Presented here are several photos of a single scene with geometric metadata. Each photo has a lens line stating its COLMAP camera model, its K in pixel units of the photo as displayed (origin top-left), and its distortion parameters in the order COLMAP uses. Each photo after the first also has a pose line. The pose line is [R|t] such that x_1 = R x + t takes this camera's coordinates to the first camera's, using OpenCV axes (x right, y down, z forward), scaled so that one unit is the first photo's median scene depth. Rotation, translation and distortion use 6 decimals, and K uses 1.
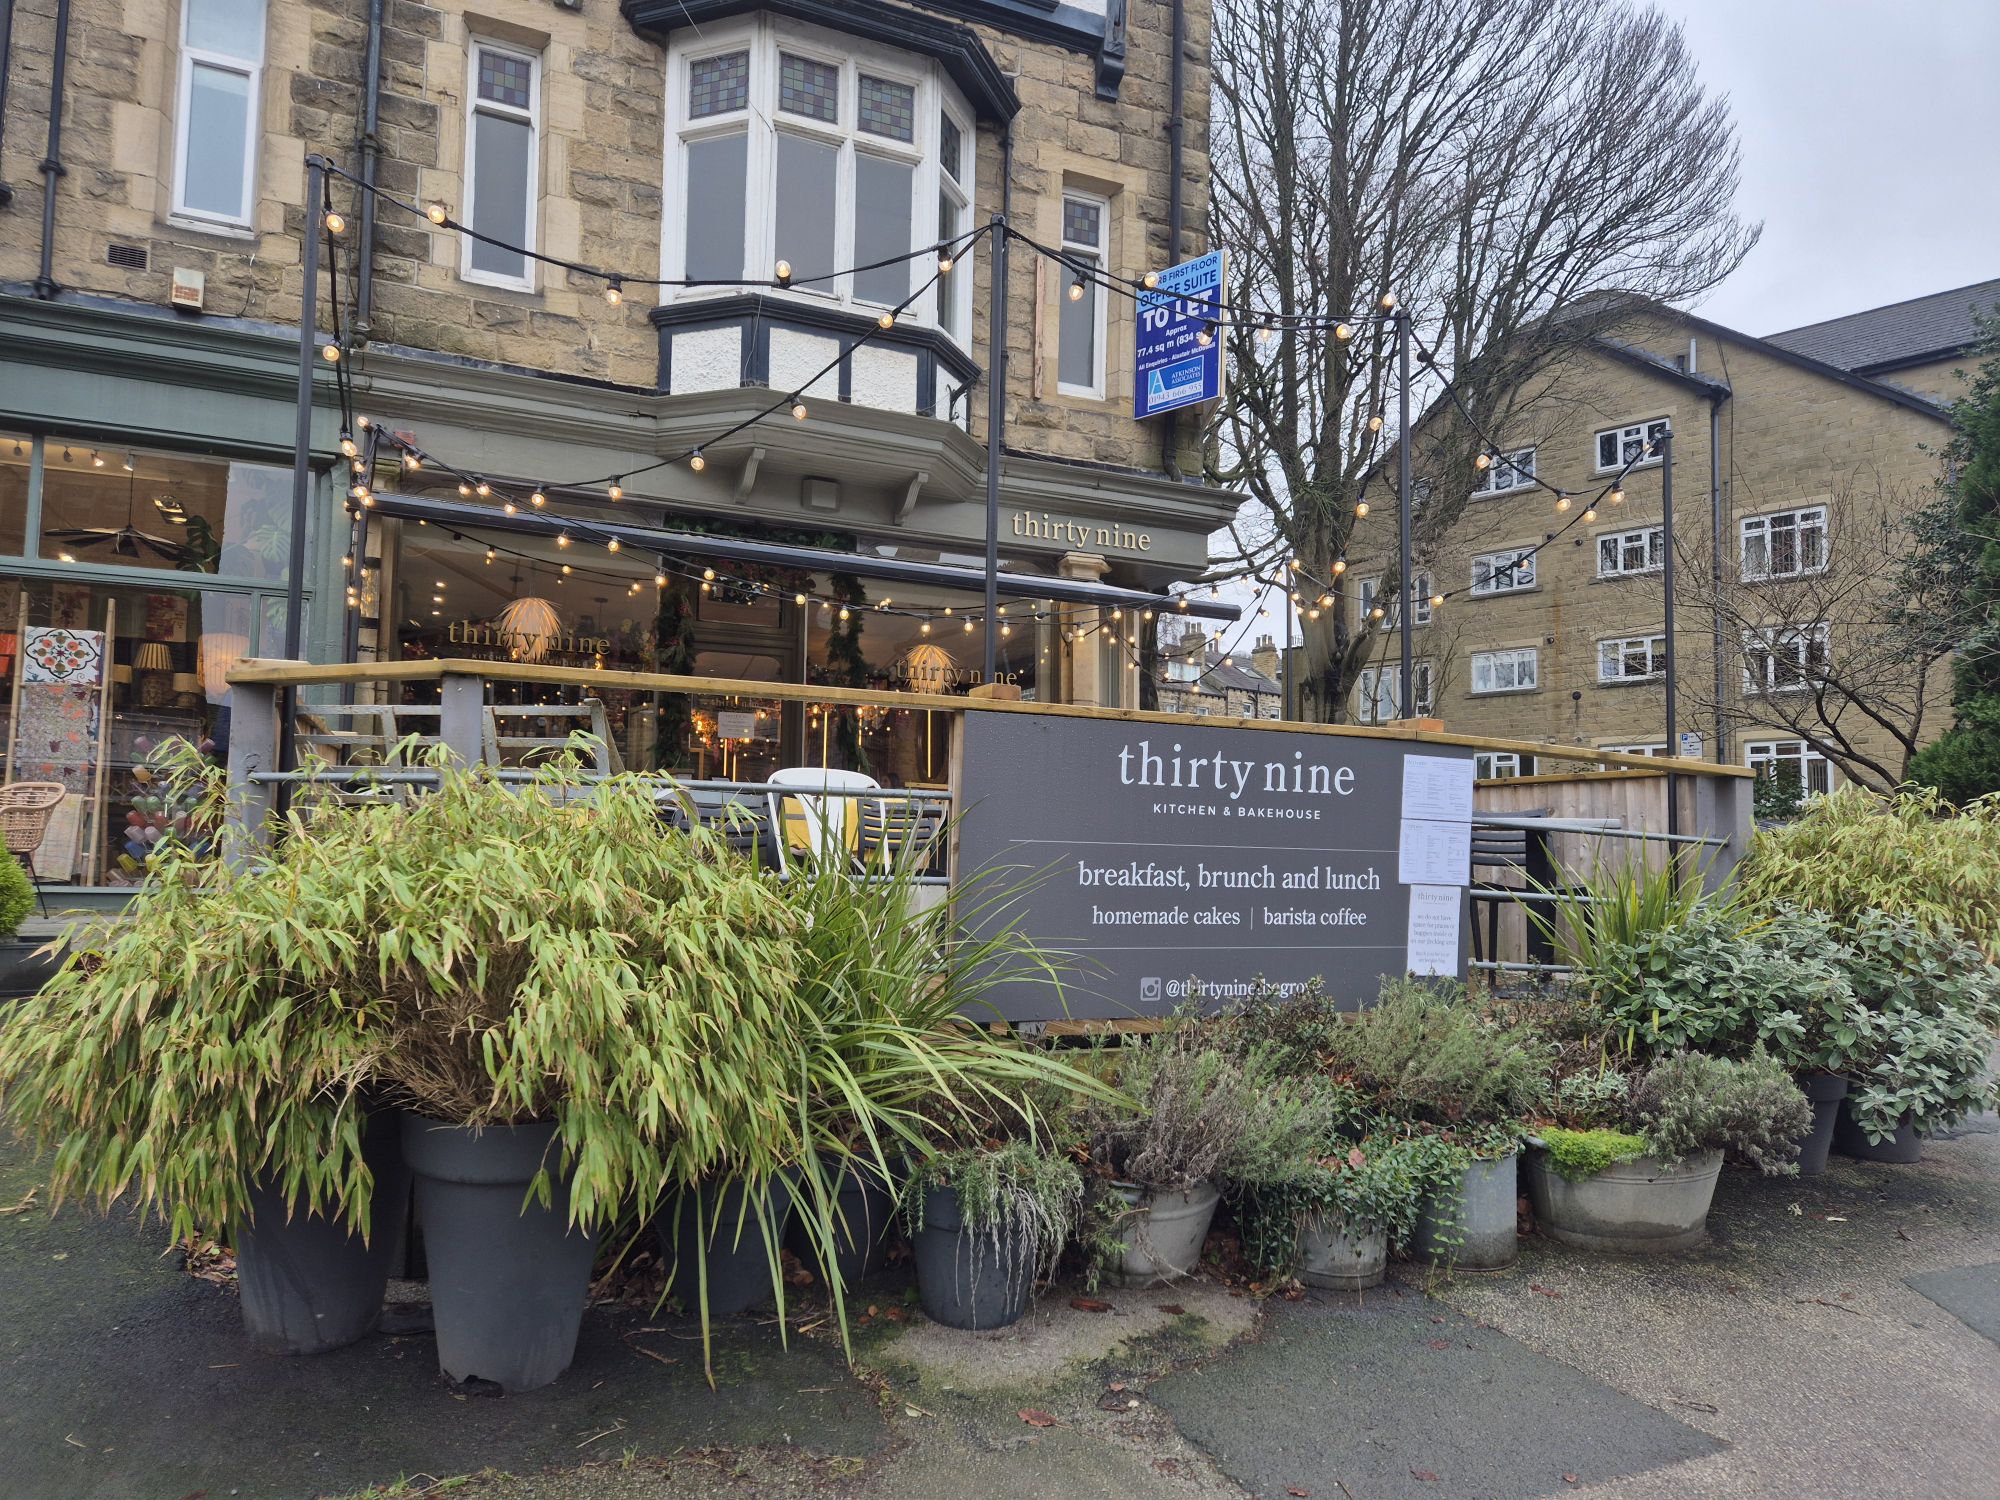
lens RADIAL K [[1340.7, 0, 1000.0], [0, 1340.7, 750.0], [0, 0, 1]] dist [0.076589, -0.059962]
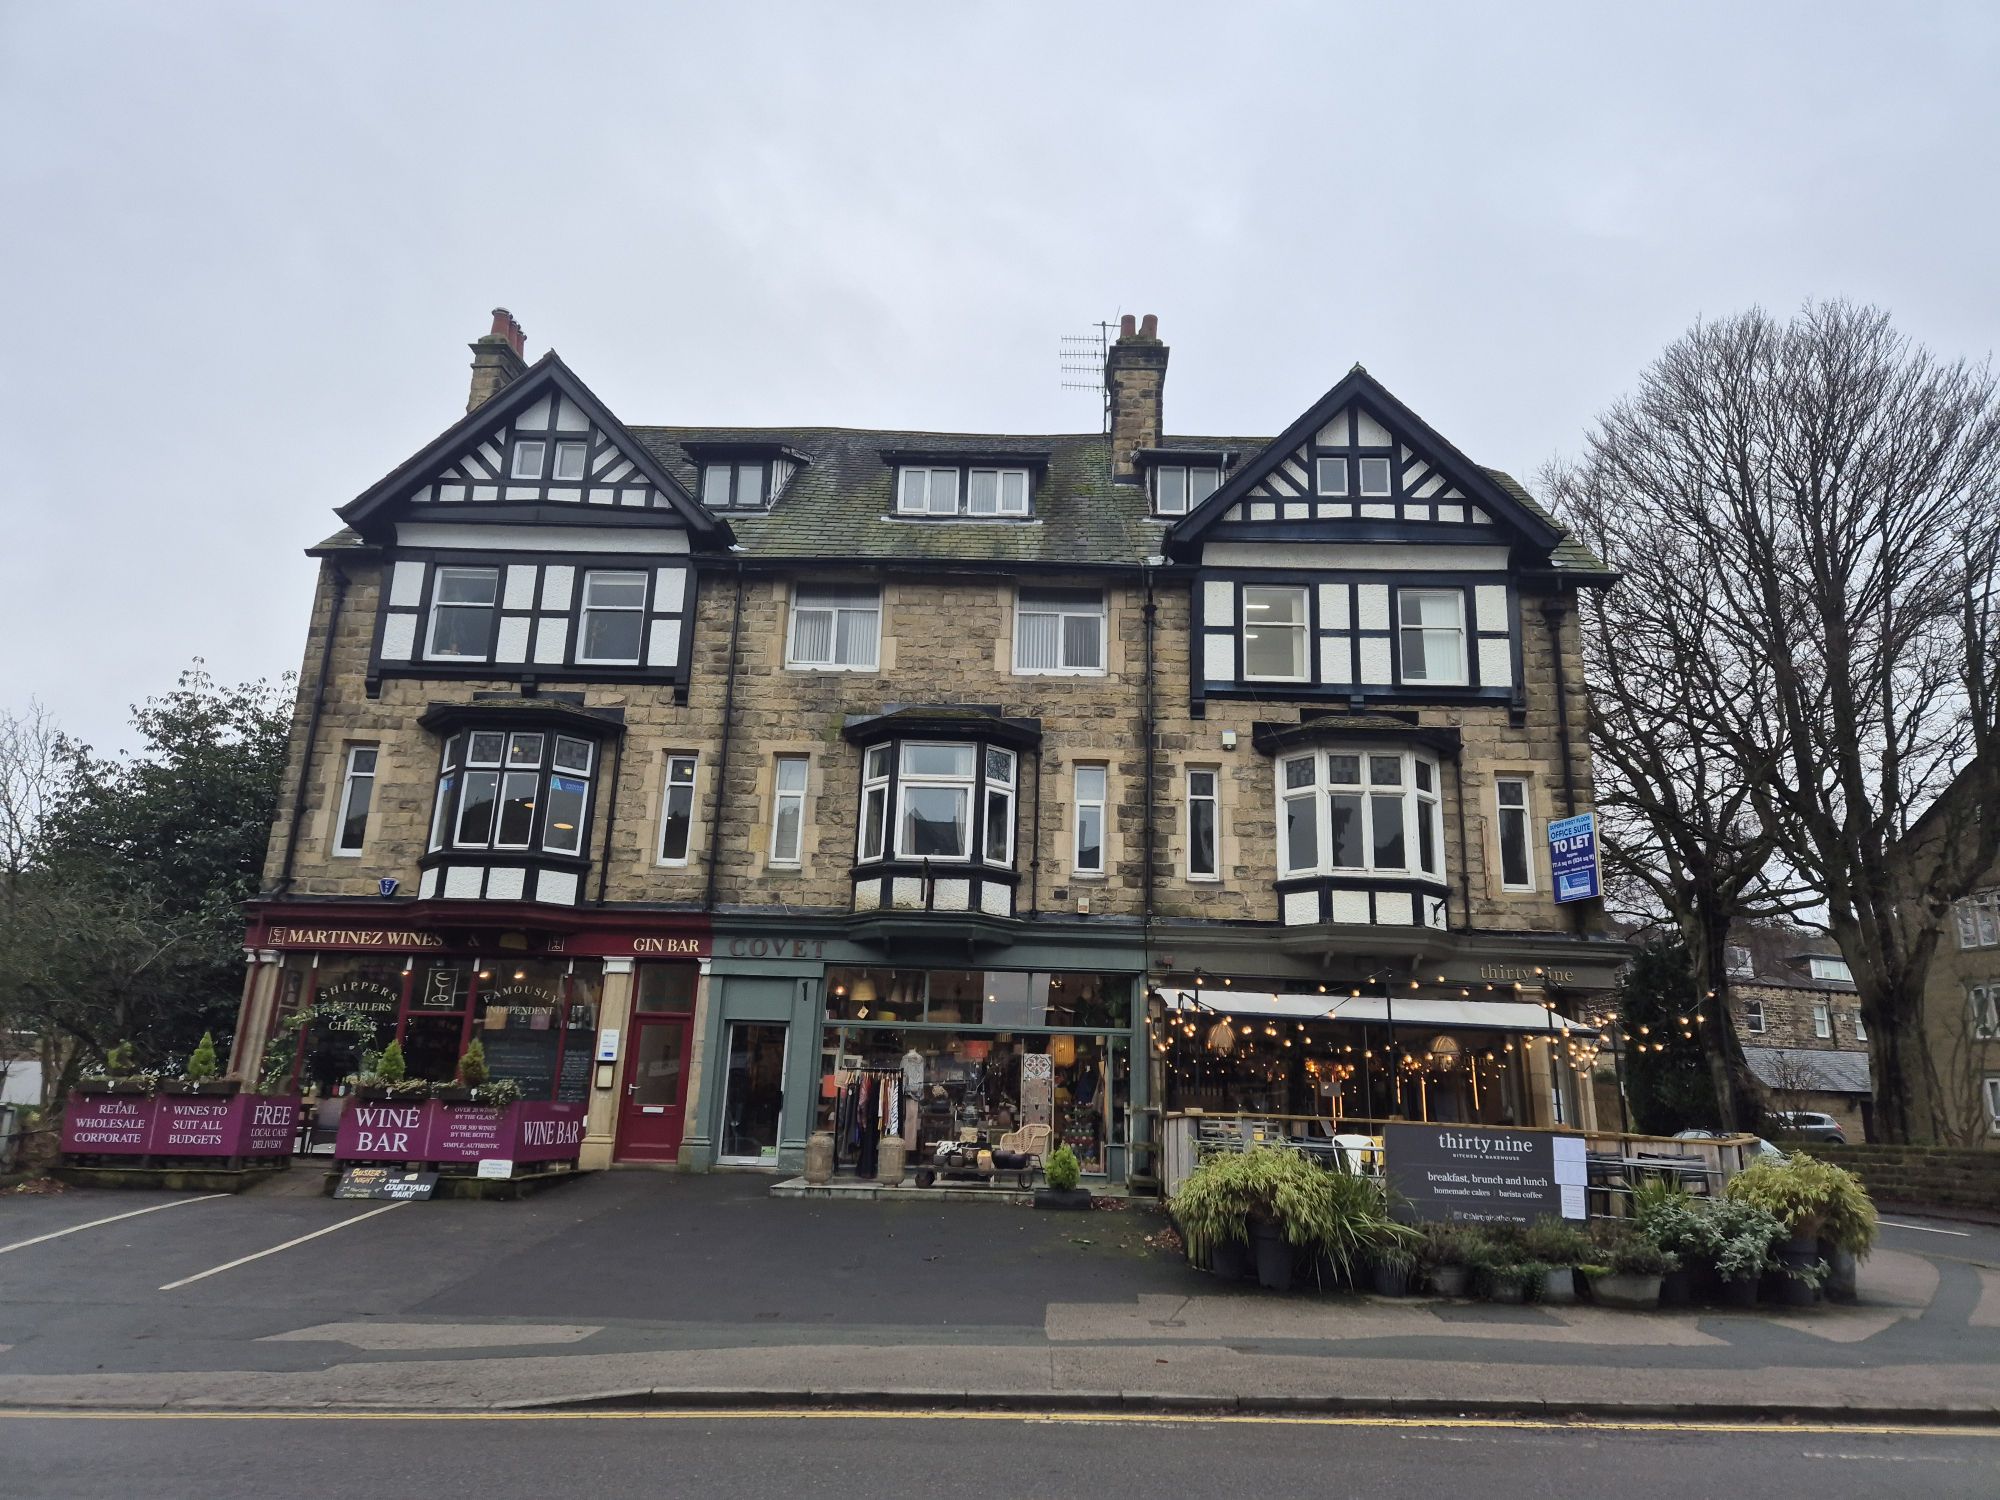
lens RADIAL K [[1340.7, 0, 1000.0], [0, 1340.7, 750.0], [0, 0, 1]] dist [0.076589, -0.059962]
pose [[0.901924, -0.105838, -0.418726, 0.252096], [0.014817, 0.976521, -0.214913, -0.092517], [0.431640, 0.187631, 0.882316, -1.050539]]
